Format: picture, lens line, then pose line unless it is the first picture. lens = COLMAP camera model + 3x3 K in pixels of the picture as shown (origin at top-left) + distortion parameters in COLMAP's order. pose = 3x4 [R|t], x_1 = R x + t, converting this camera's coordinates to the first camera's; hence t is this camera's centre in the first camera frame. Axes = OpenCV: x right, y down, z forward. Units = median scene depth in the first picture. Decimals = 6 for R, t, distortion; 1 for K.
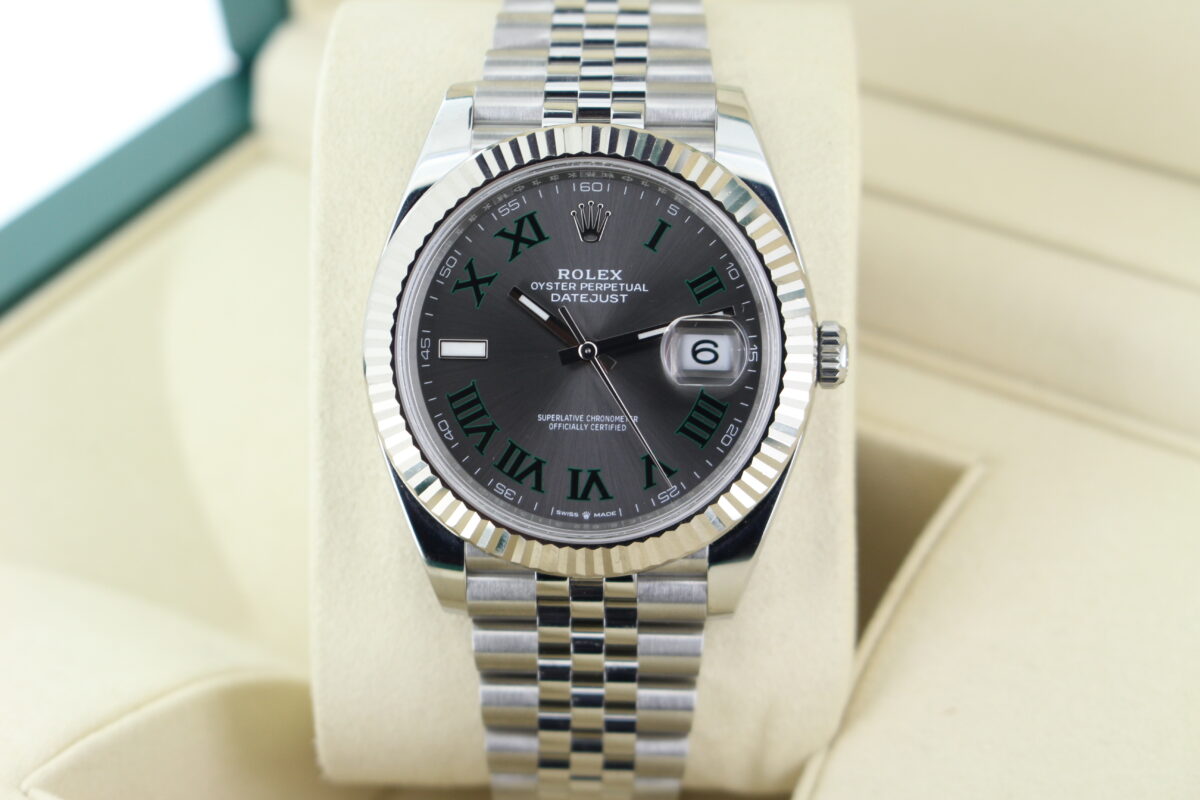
lens RADIAL K [[2697.0, 0, 600.7], [0, 2697.0, 427.4], [0, 0, 1]] dist [0.143103, 0.533275]
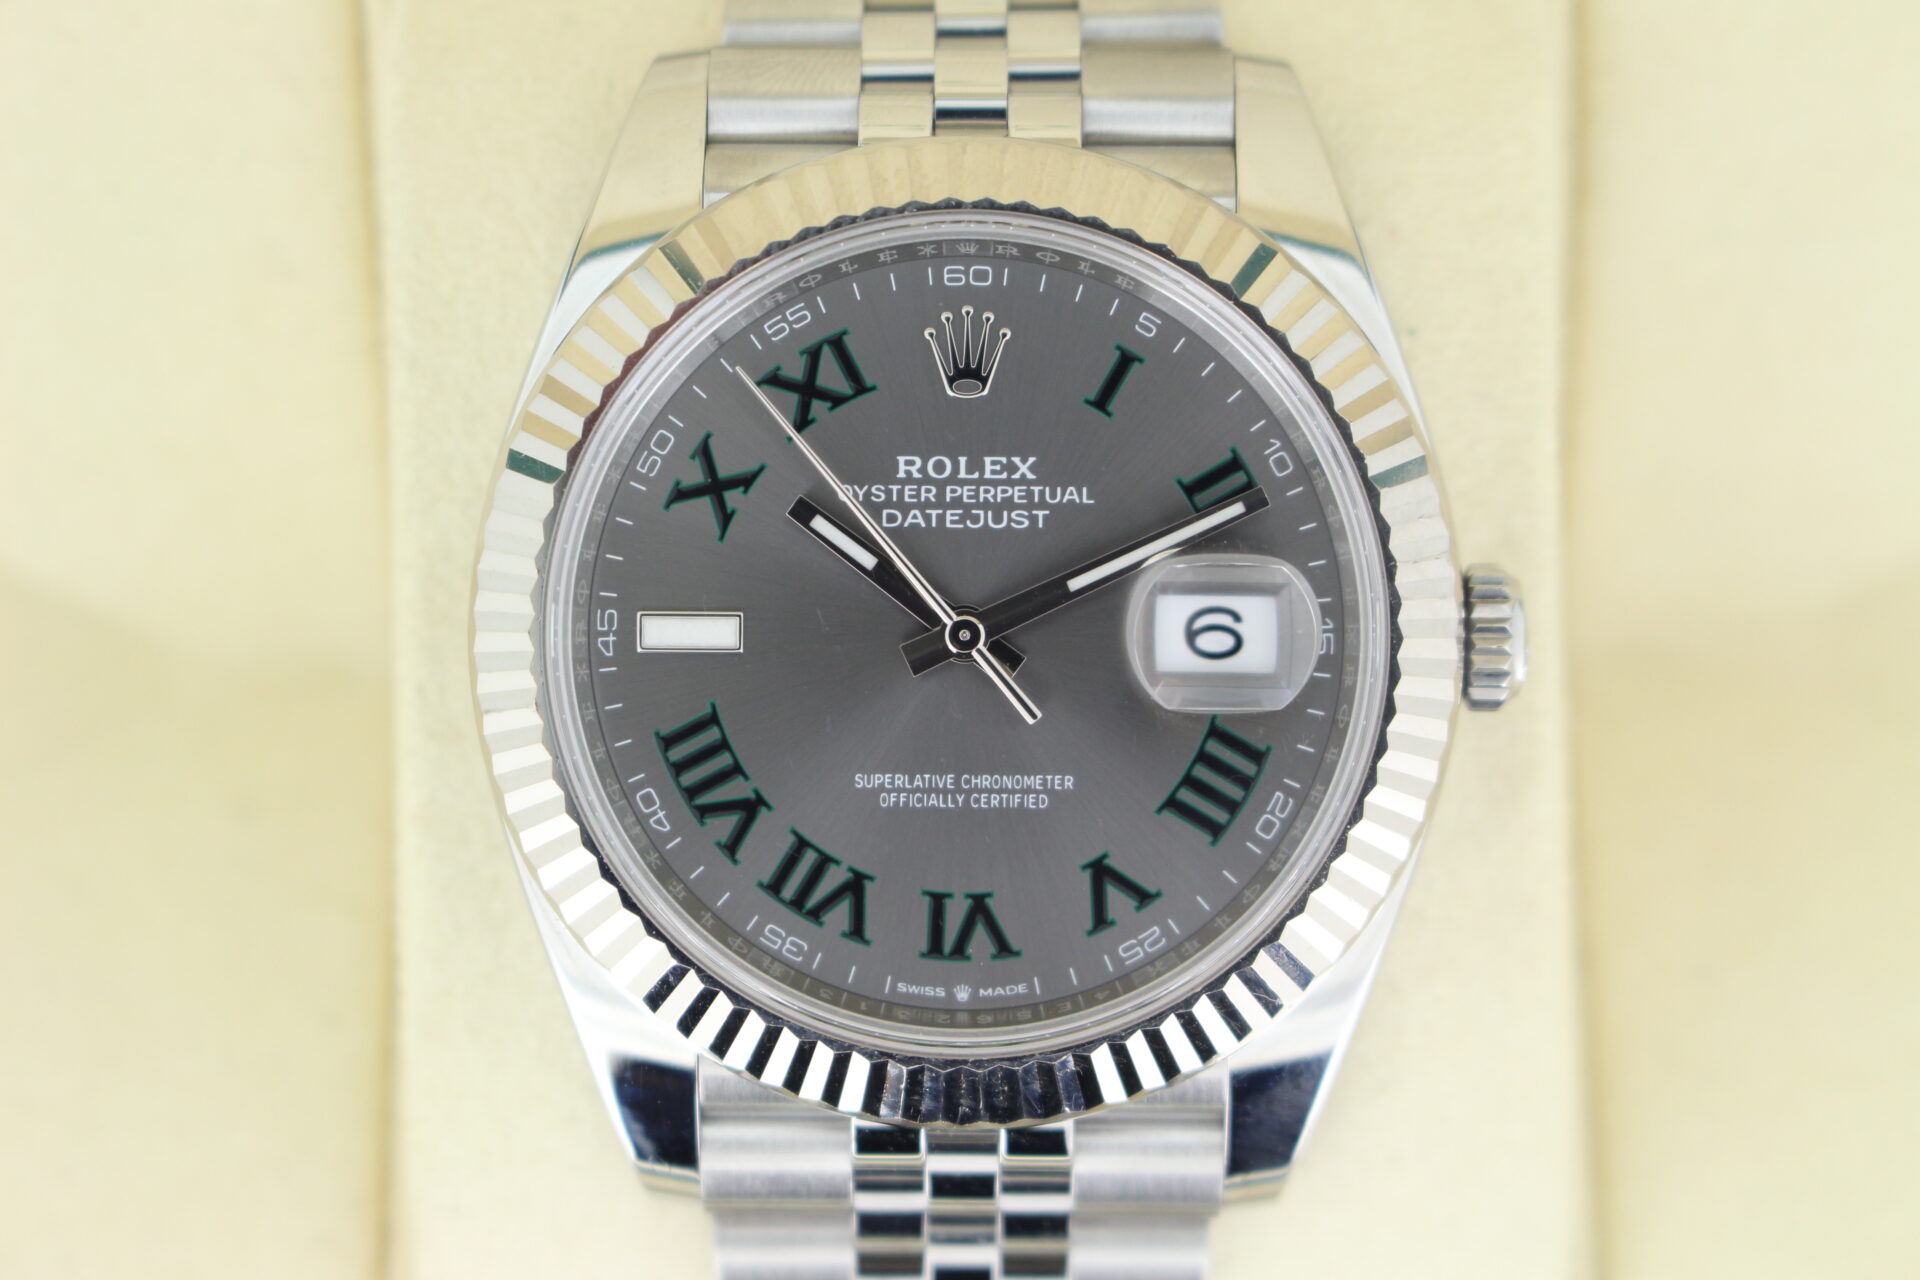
lens RADIAL K [[4315.2, 0, 961.1], [0, 4315.2, 683.9], [0, 0, 1]] dist [0.143103, 0.533275]
pose [[0.999379, -0.008882, 0.034100, -0.030154], [0.008707, 0.999948, 0.005279, -0.023827], [-0.034145, -0.004979, 0.999404, 0.268473]]
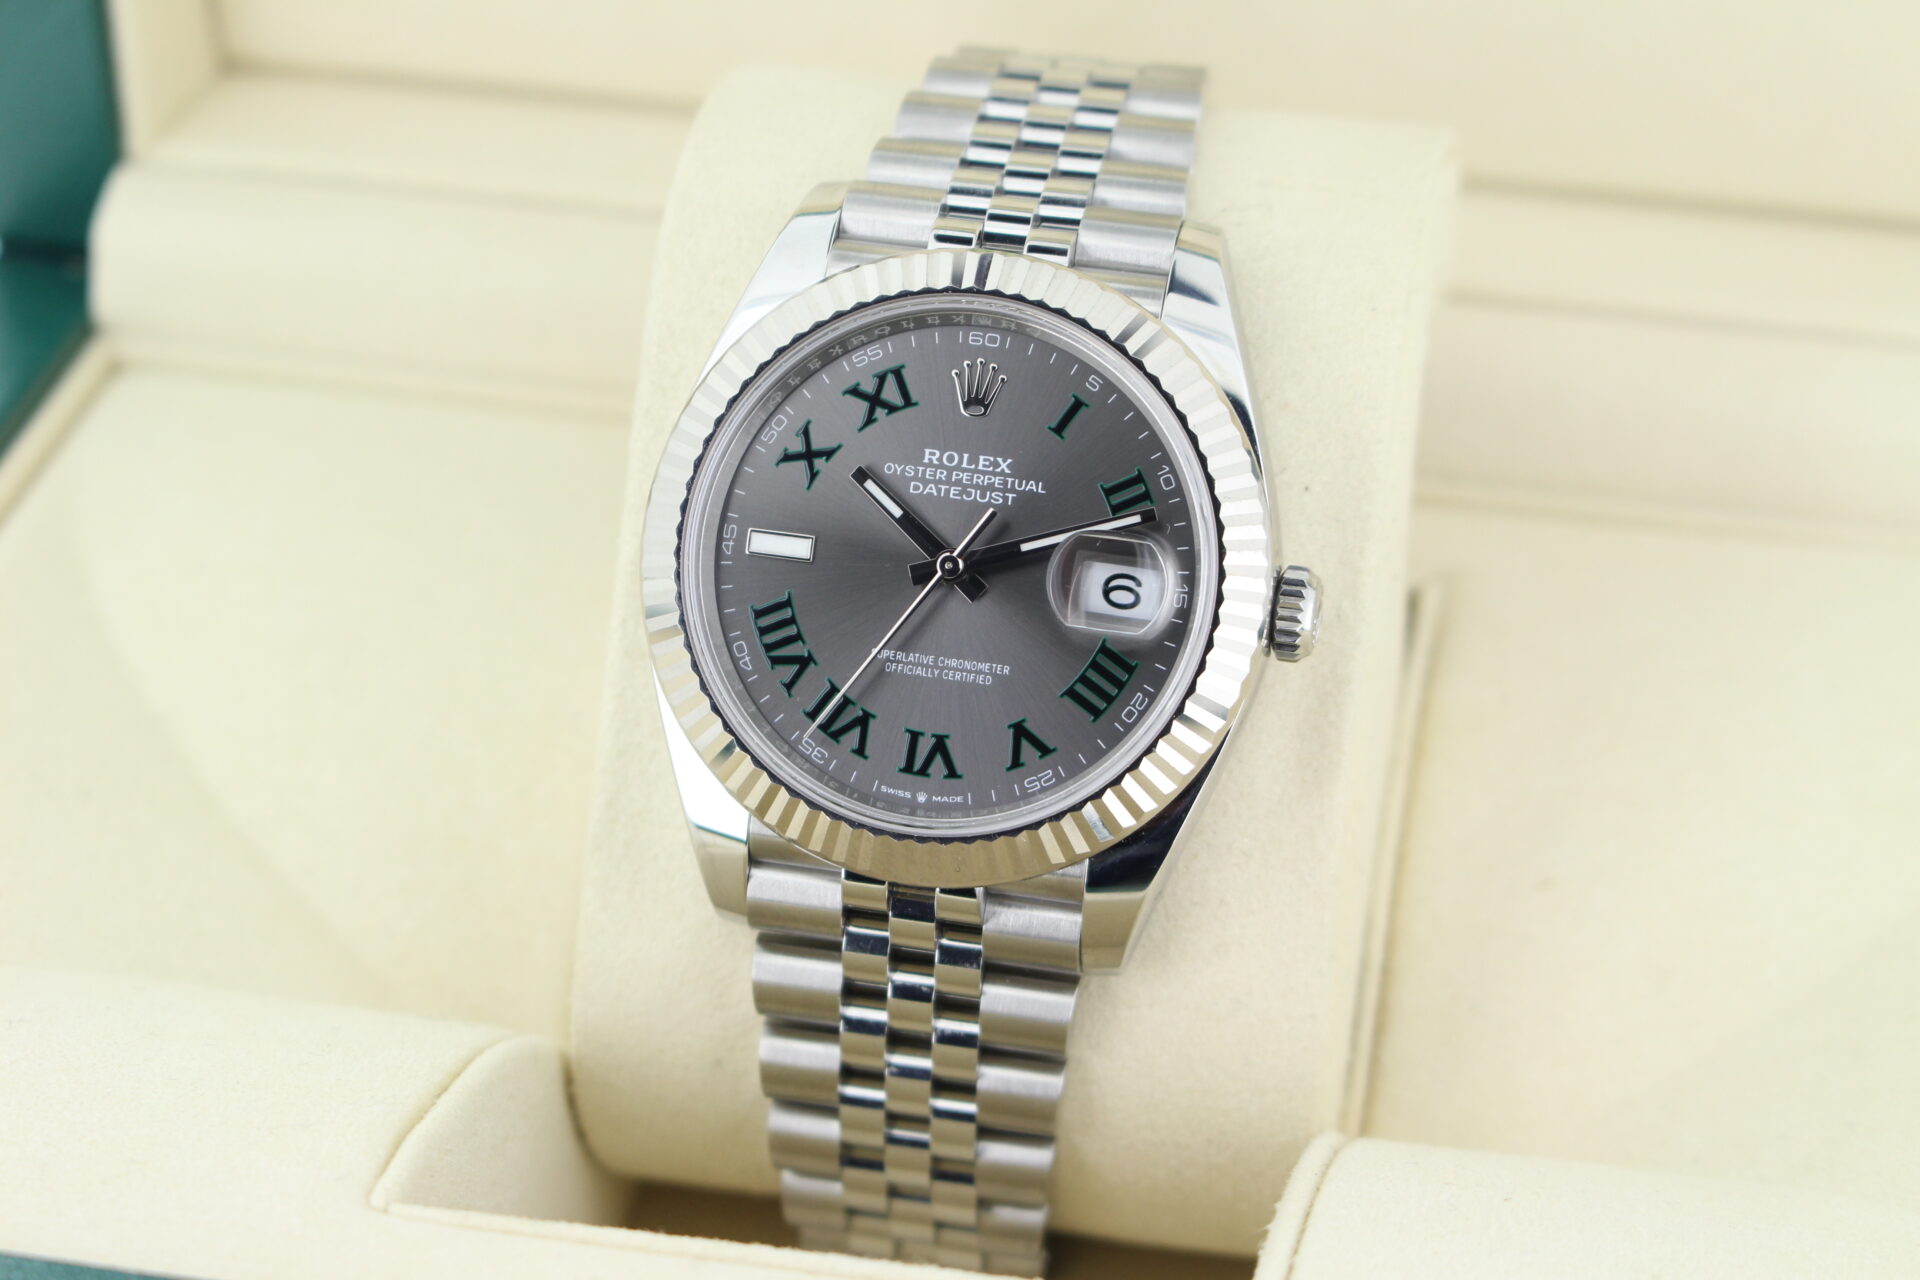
lens RADIAL K [[4315.2, 0, 961.1], [0, 4315.2, 683.9], [0, 0, 1]] dist [0.143103, 0.533275]
pose [[0.985808, 0.116152, -0.121206, 0.138772], [-0.122788, 0.991234, -0.048766, 0.057103], [0.114479, 0.062957, 0.991429, -0.122795]]
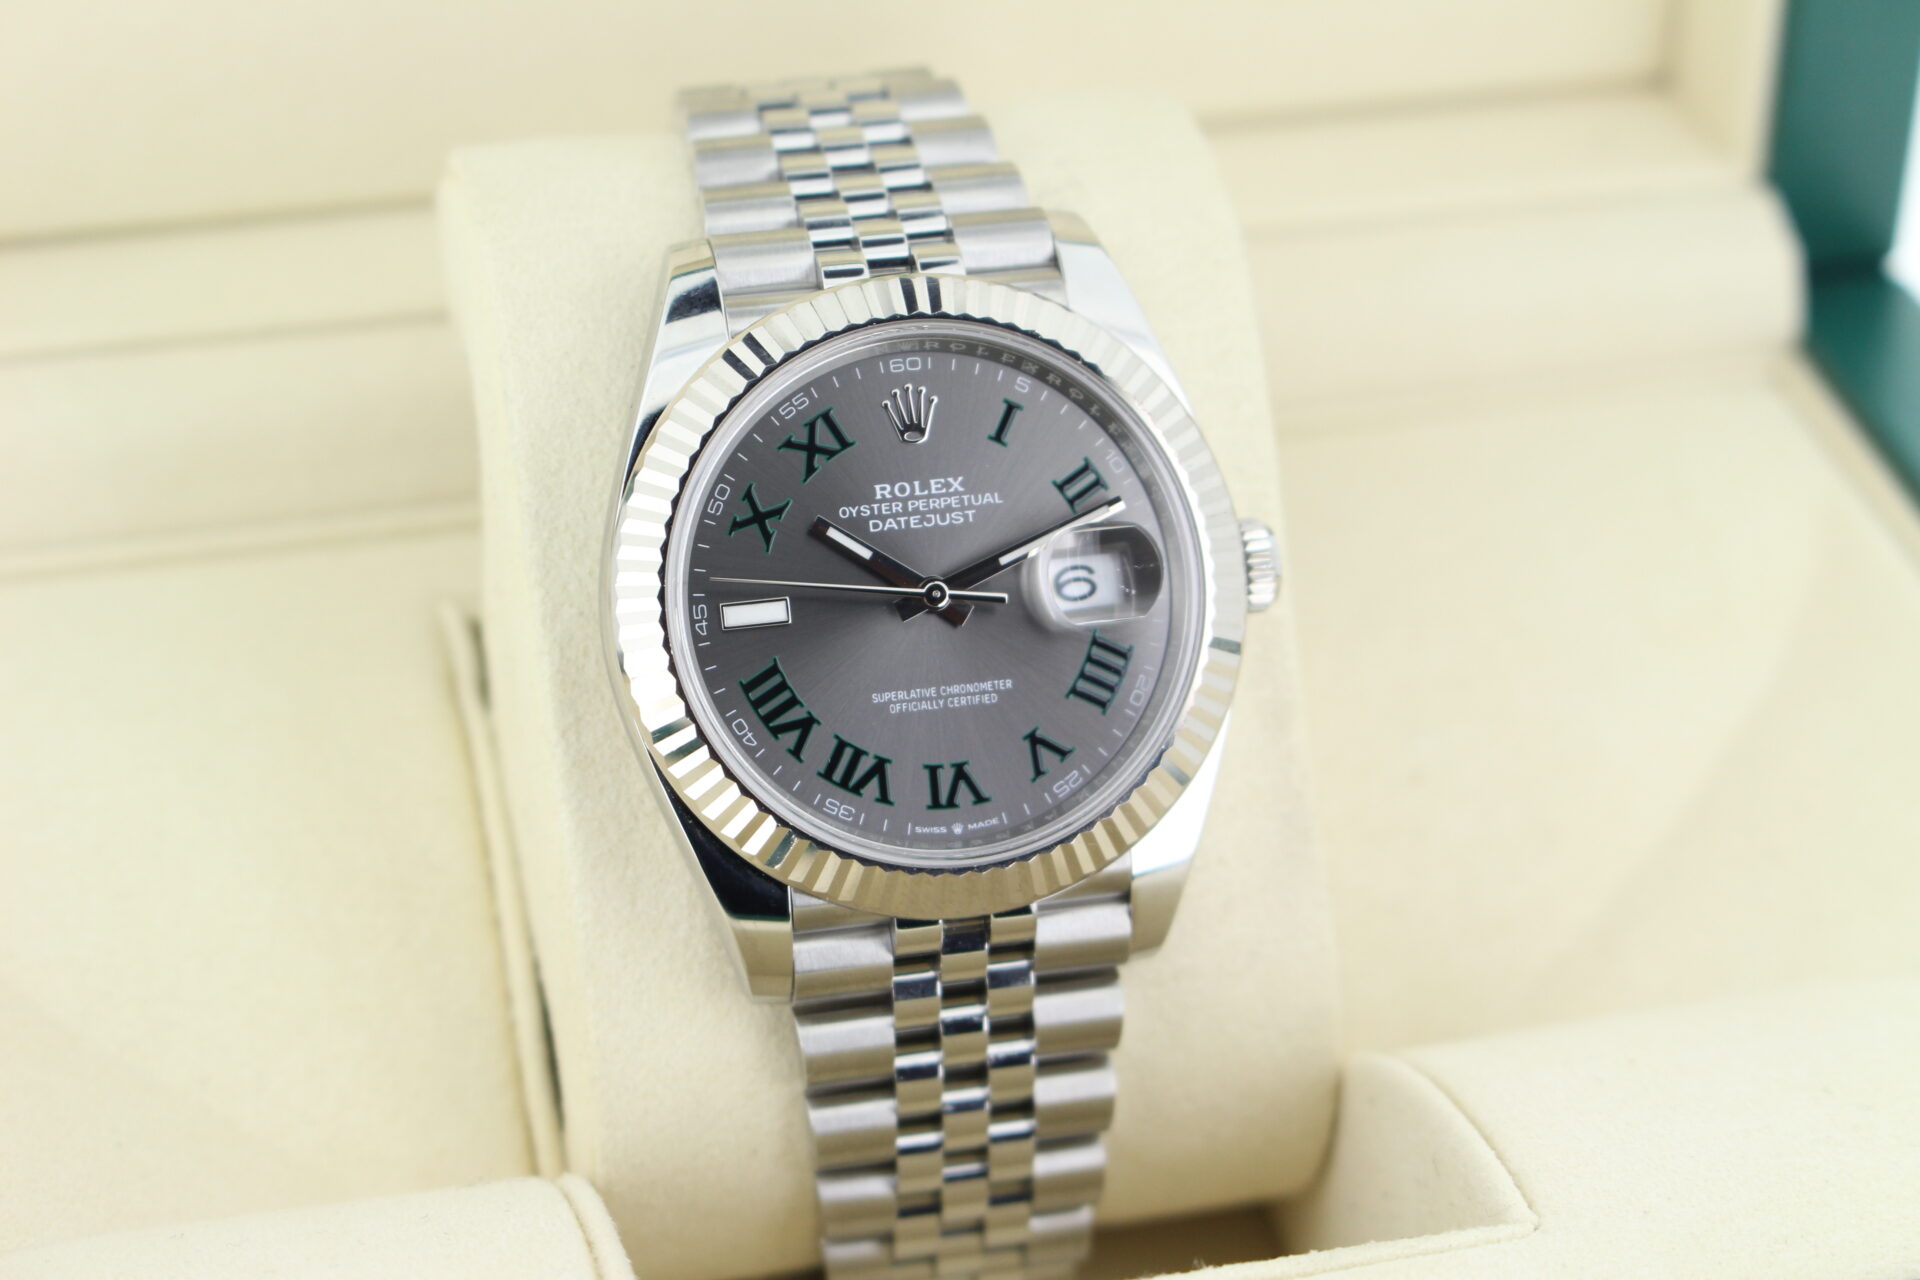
lens RADIAL K [[4315.2, 0, 961.1], [0, 4315.2, 683.9], [0, 0, 1]] dist [0.143103, 0.533275]
pose [[0.965368, -0.117525, 0.232924, -0.261422], [0.131527, 0.990269, -0.045469, 0.046477], [-0.225313, 0.074530, 0.971431, -0.091429]]
